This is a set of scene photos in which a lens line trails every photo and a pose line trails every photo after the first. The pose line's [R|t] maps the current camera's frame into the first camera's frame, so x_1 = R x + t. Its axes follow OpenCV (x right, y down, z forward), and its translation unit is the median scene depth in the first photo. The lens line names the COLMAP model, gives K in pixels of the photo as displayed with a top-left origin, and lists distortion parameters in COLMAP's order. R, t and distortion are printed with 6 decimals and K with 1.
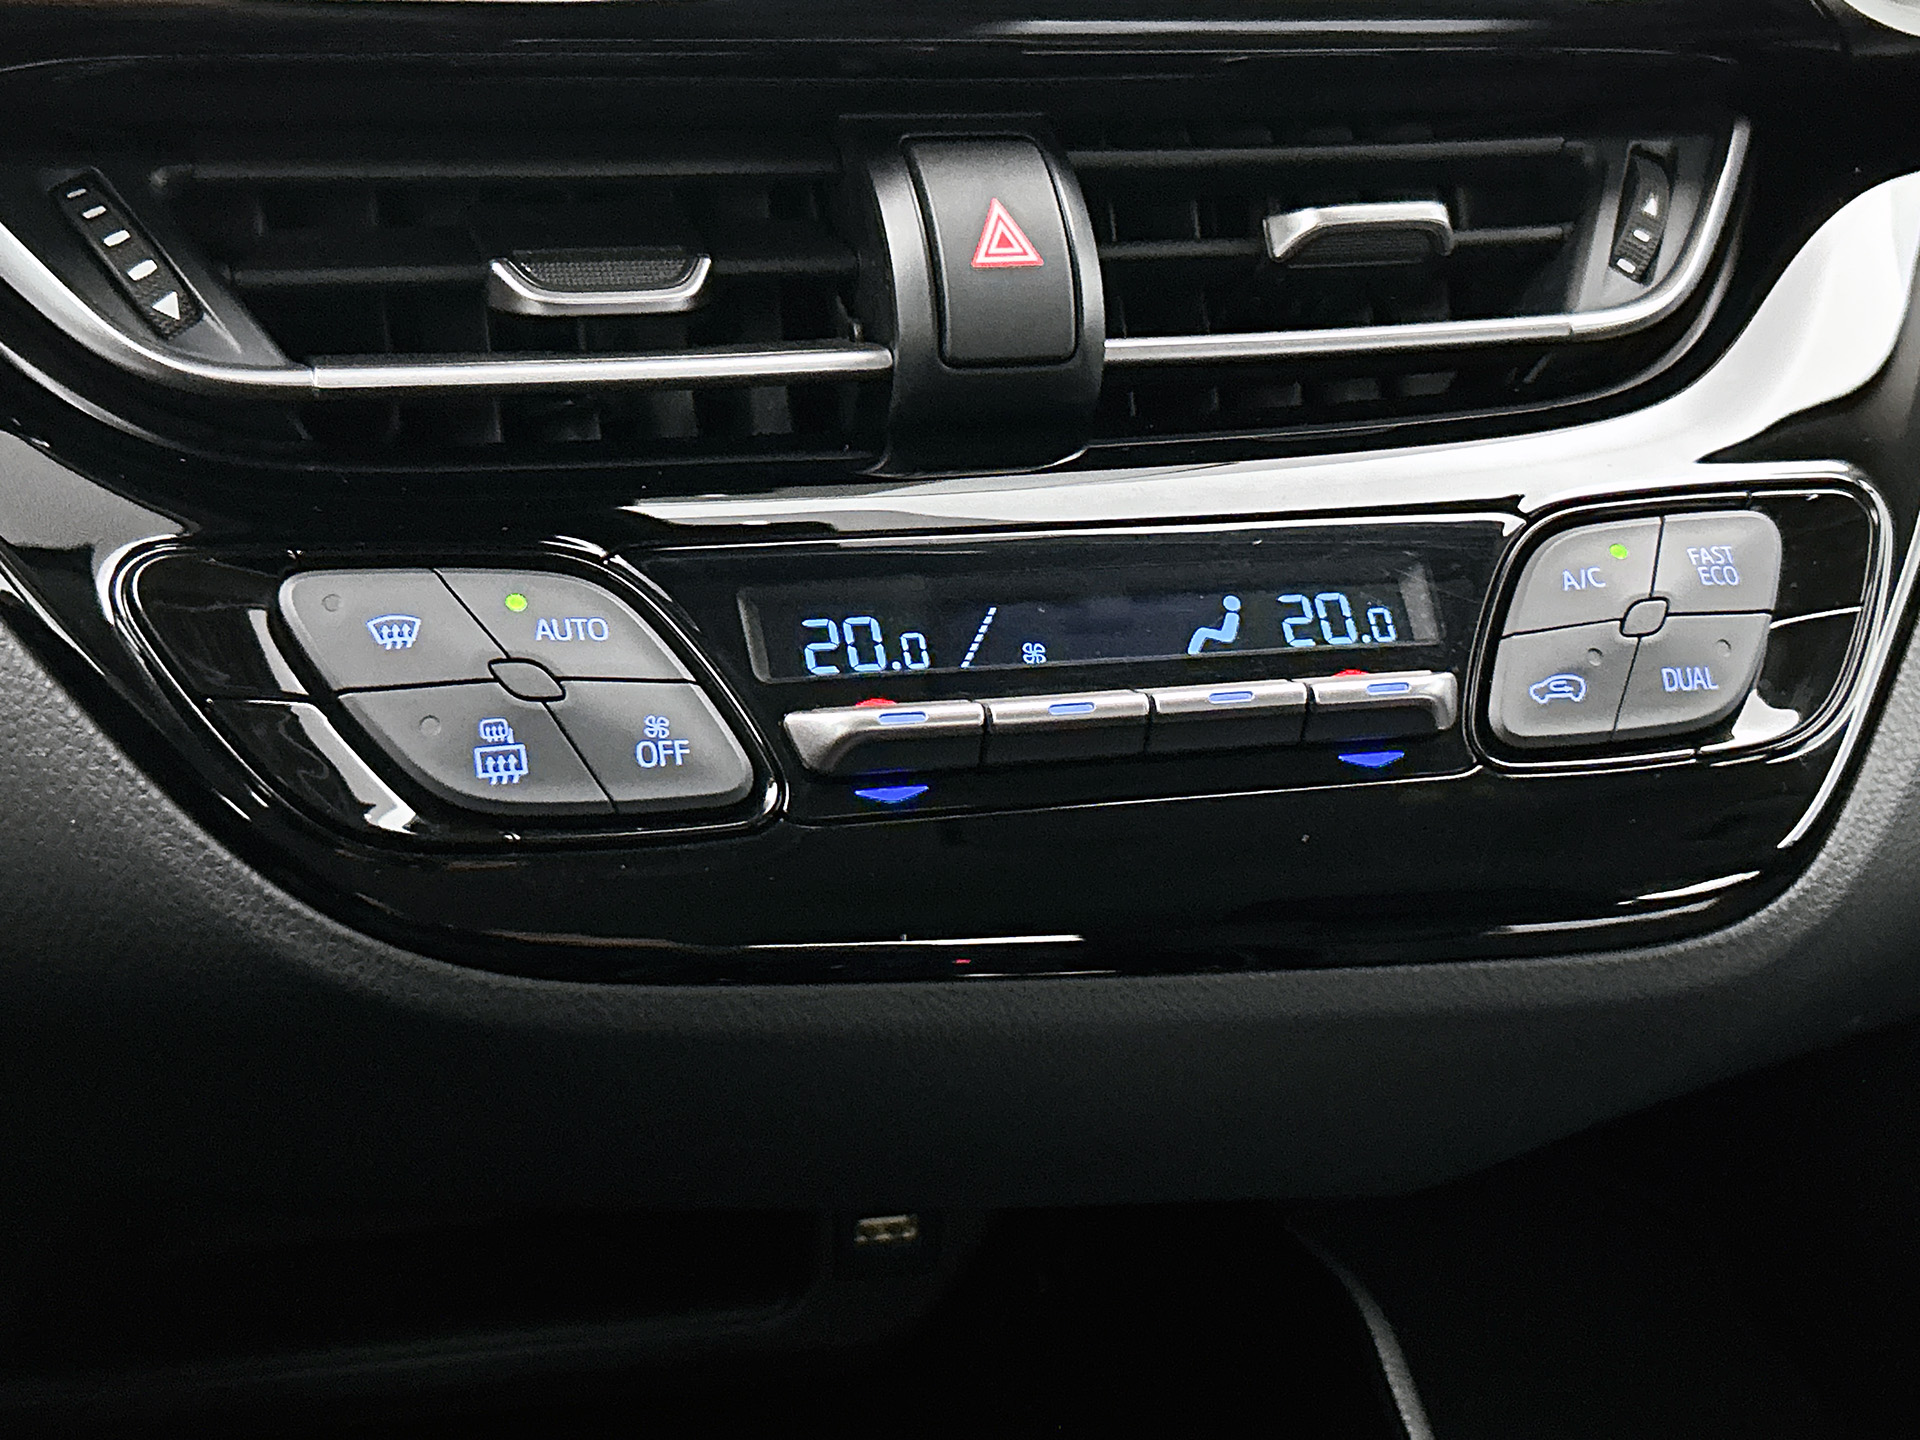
lens RADIAL K [[2706.7, 0, 943.5], [0, 2706.7, 711.0], [0, 0, 1]] dist [0.086629, 0.000000]
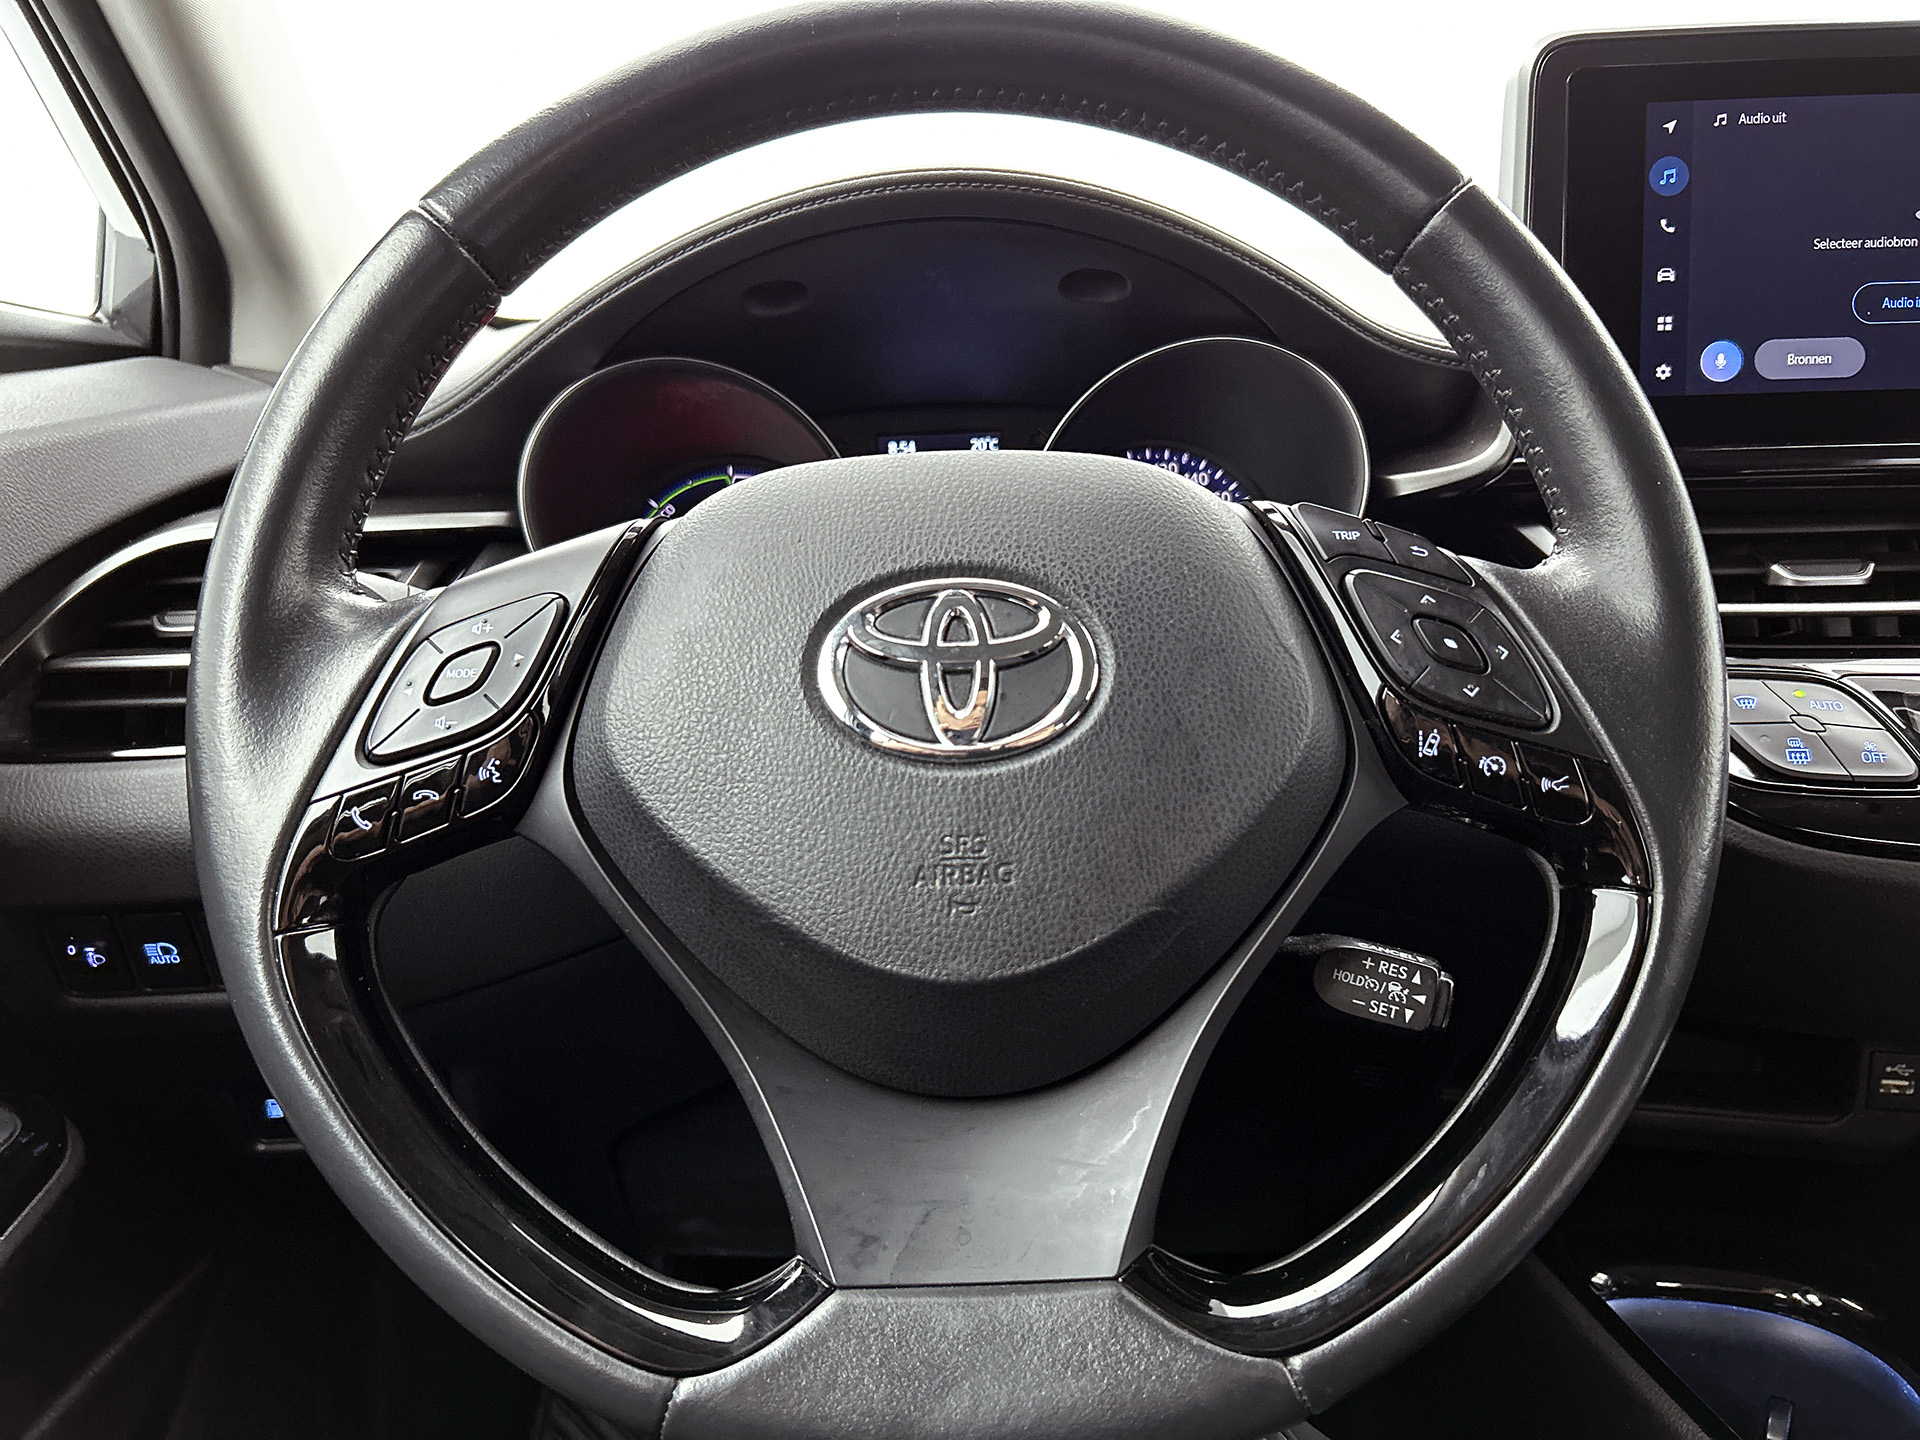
lens RADIAL K [[1468.3, 0, 970.2], [0, 1468.3, 720.5], [0, 0, 1]] dist [0.038525, -0.039266]
pose [[0.889390, 0.018758, -0.456765, -0.190022], [-0.094483, 0.985128, -0.143515, 0.212261], [0.447280, 0.170797, 0.877935, -0.405905]]
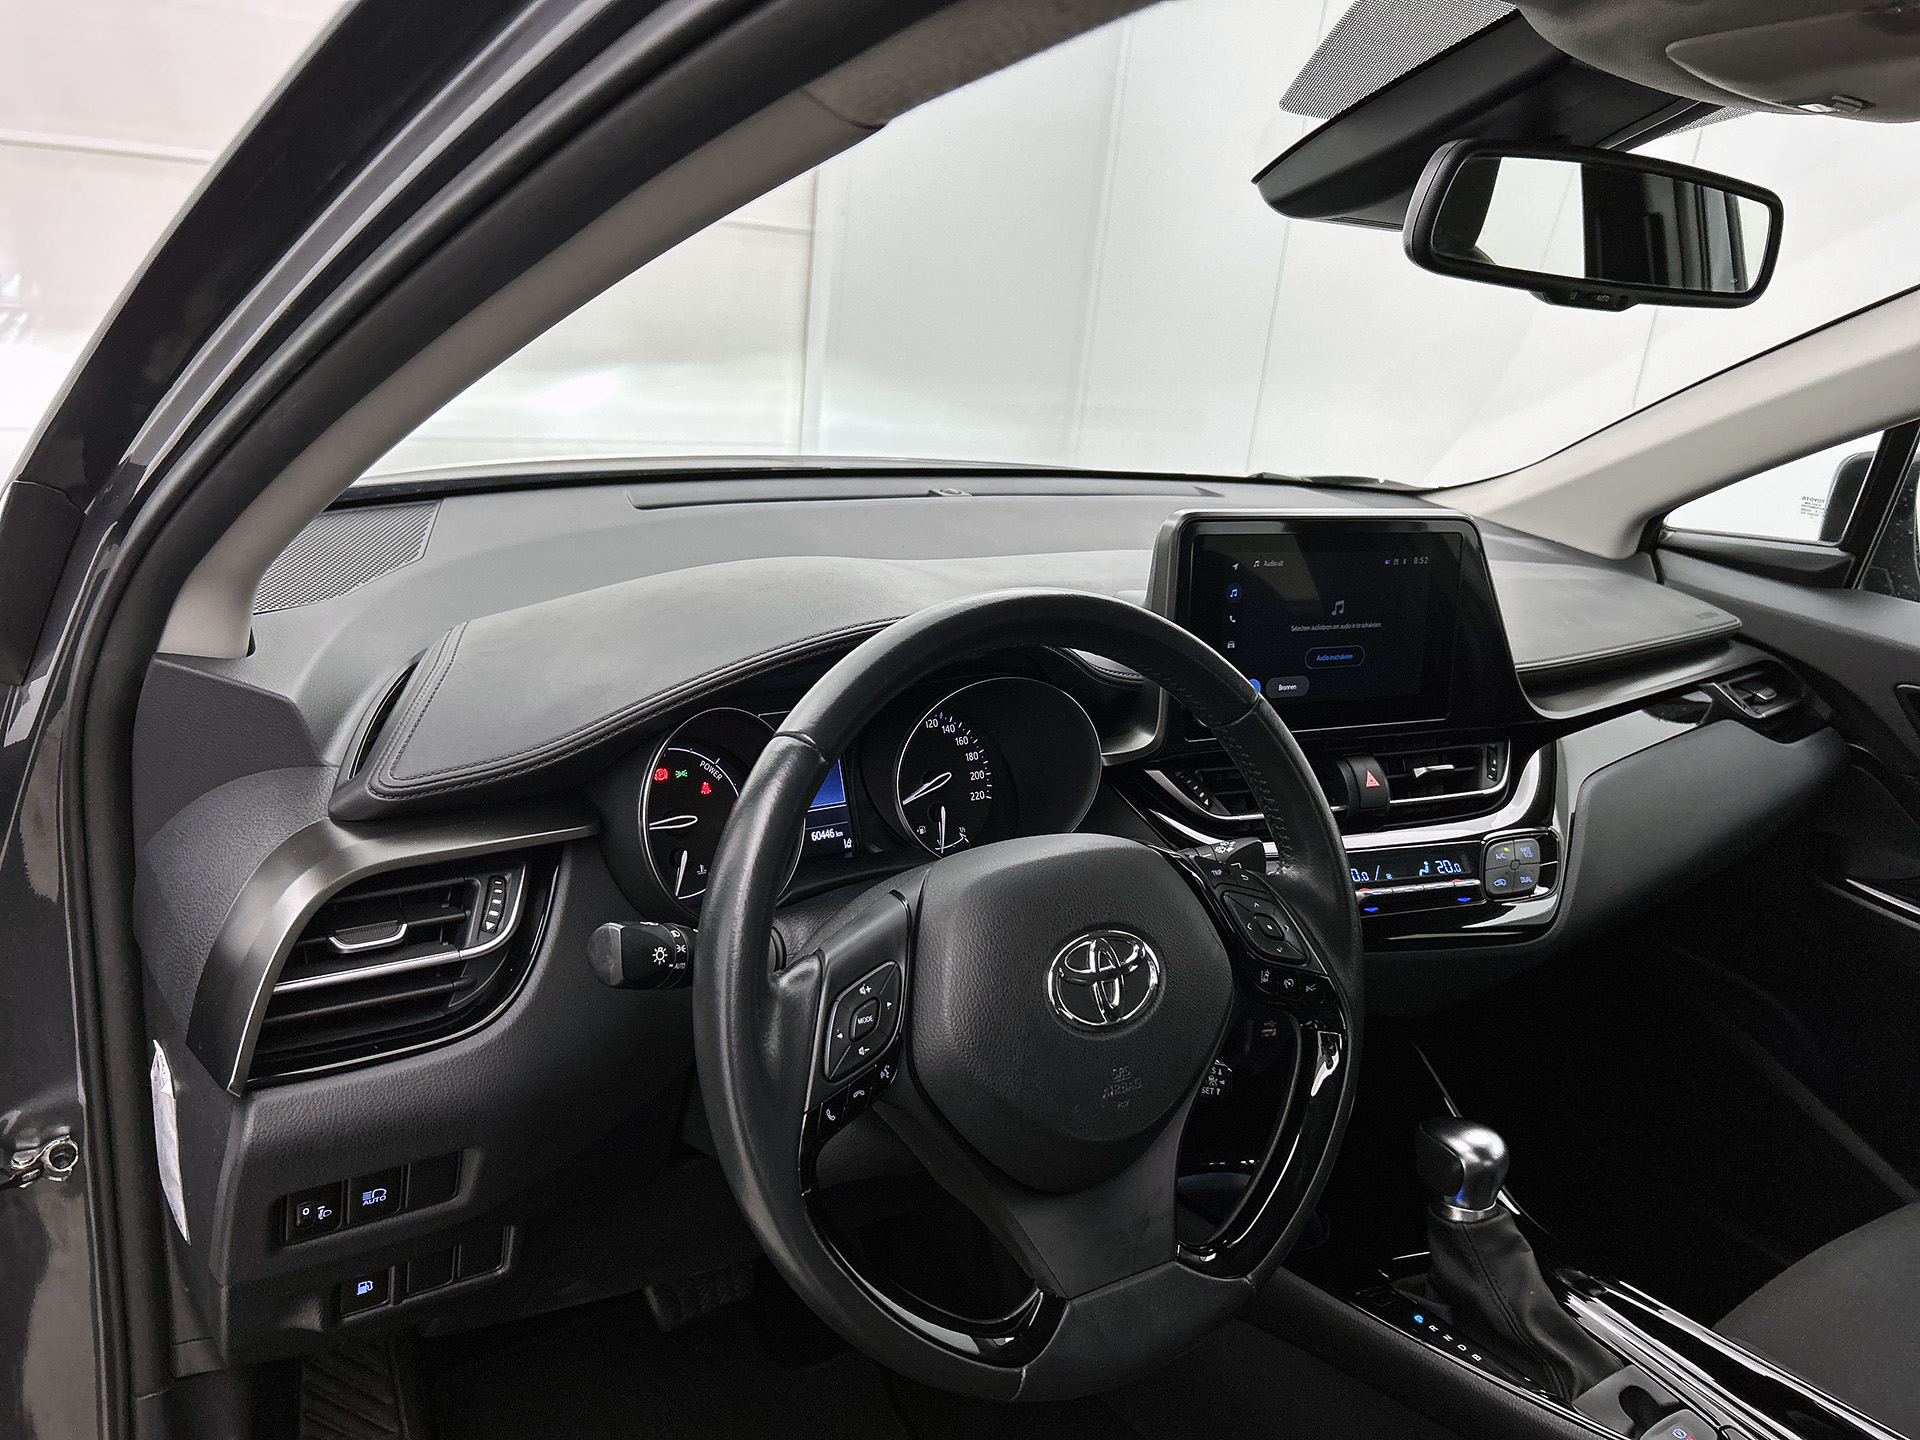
lens RADIAL K [[1468.3, 0, 972.9], [0, 1468.3, 701.7], [0, 0, 1]] dist [0.038525, -0.039266]
pose [[0.994749, -0.005400, 0.102206, -0.859315], [0.015968, 0.994567, -0.102865, -0.066850], [-0.101095, 0.103957, 0.989431, -1.295444]]
